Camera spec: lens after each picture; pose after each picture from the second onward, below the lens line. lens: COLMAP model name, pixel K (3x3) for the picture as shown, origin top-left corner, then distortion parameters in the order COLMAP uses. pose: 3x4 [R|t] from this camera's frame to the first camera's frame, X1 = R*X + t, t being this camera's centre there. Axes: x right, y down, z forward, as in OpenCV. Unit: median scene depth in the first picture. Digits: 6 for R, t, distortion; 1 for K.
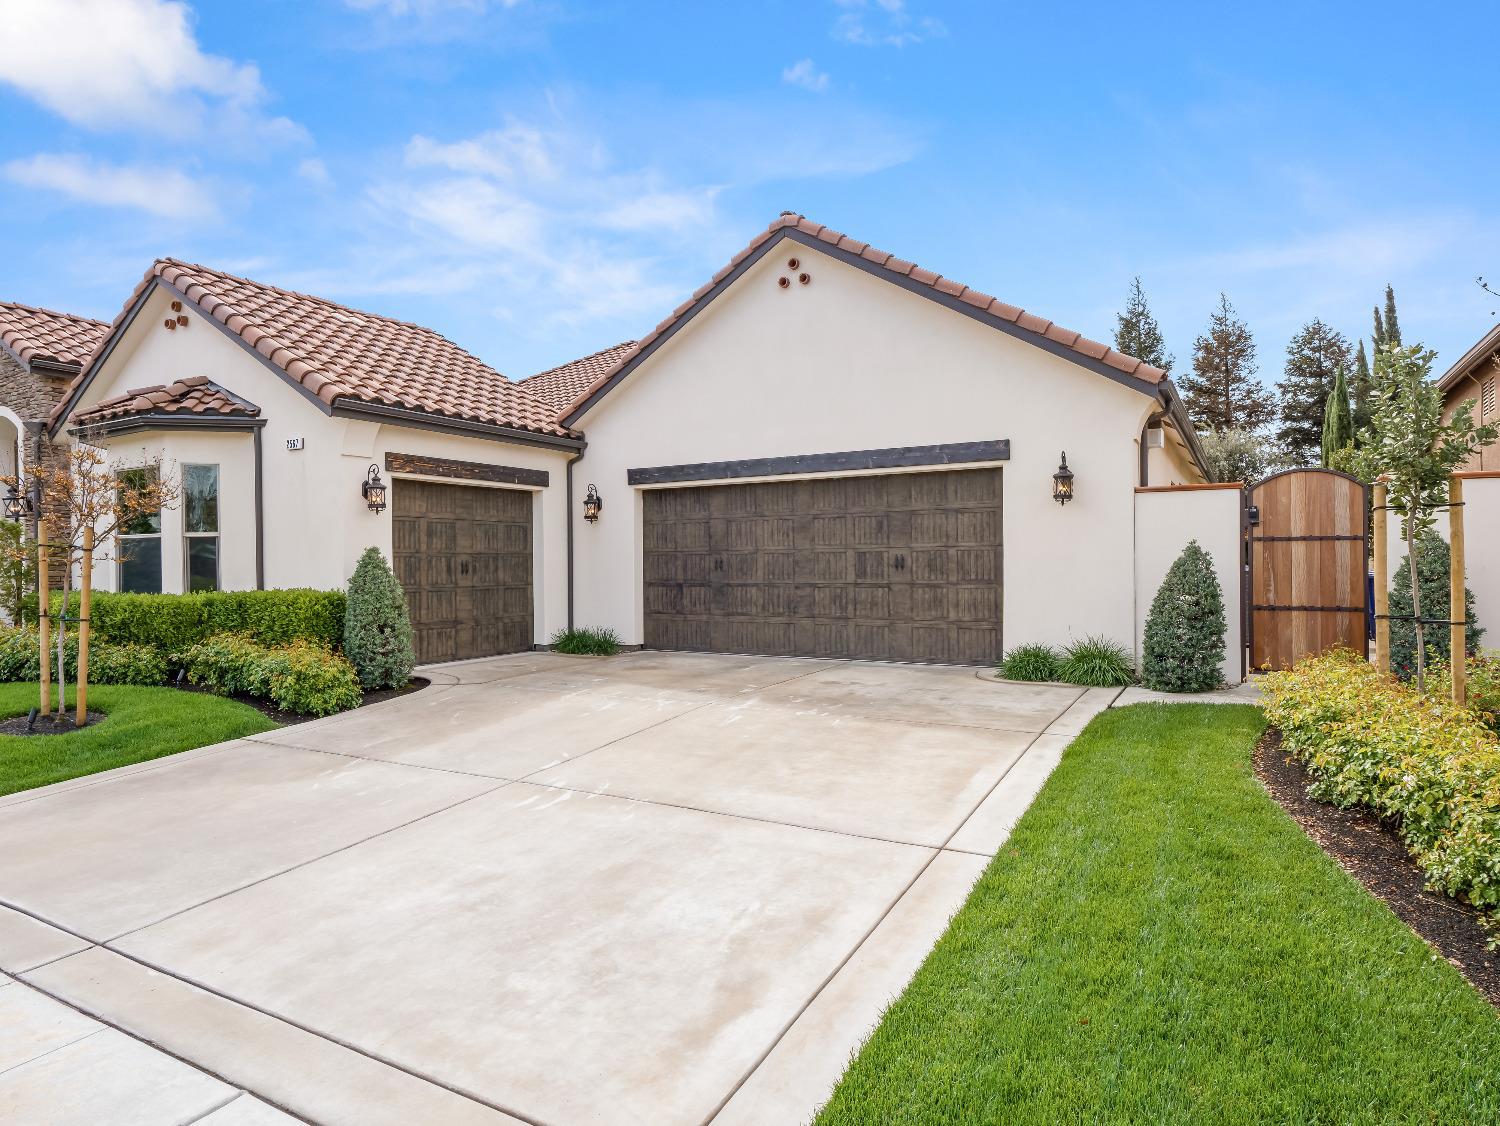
lens RADIAL K [[859.3, 0, 750.0], [0, 859.3, 563.0], [0, 0, 1]] dist [-0.006112, -0.001113]
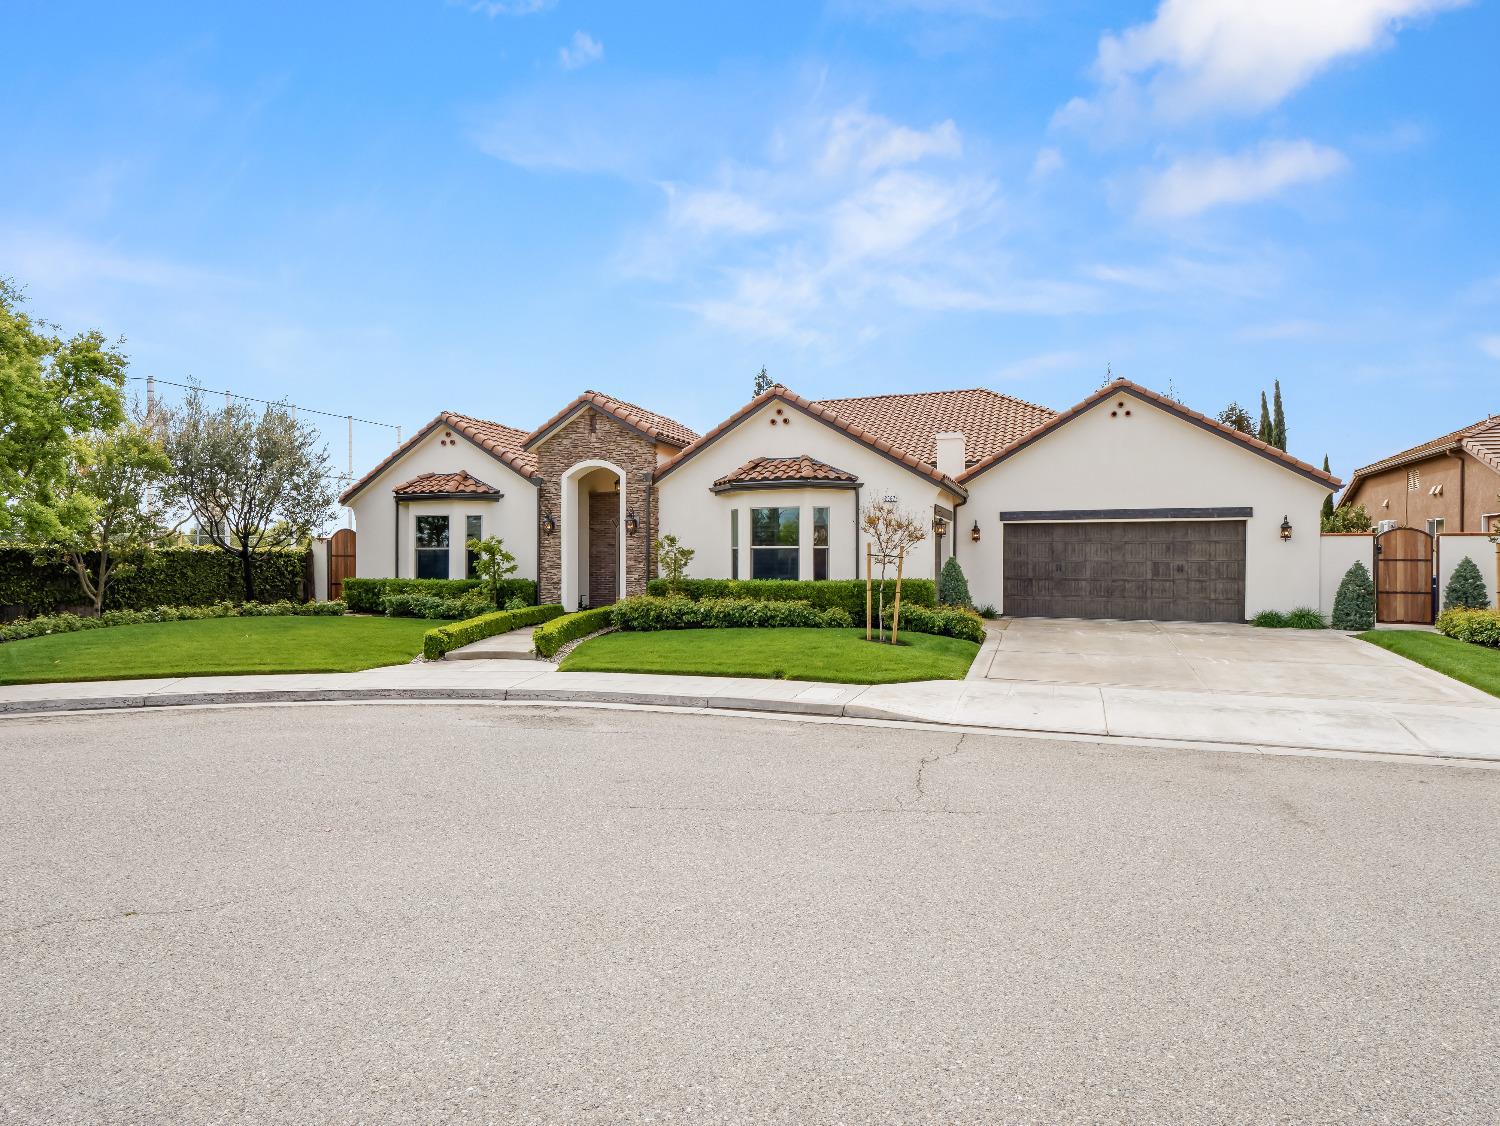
lens RADIAL K [[772.8, 0, 750.0], [0, 772.8, 563.0], [0, 0, 1]] dist [-0.017277, -0.000364]
pose [[0.990793, 0.013535, 0.134709, -0.968689], [-0.013680, 0.999906, 0.000153, 0.000508], [-0.134694, -0.001994, 0.990885, -0.531132]]
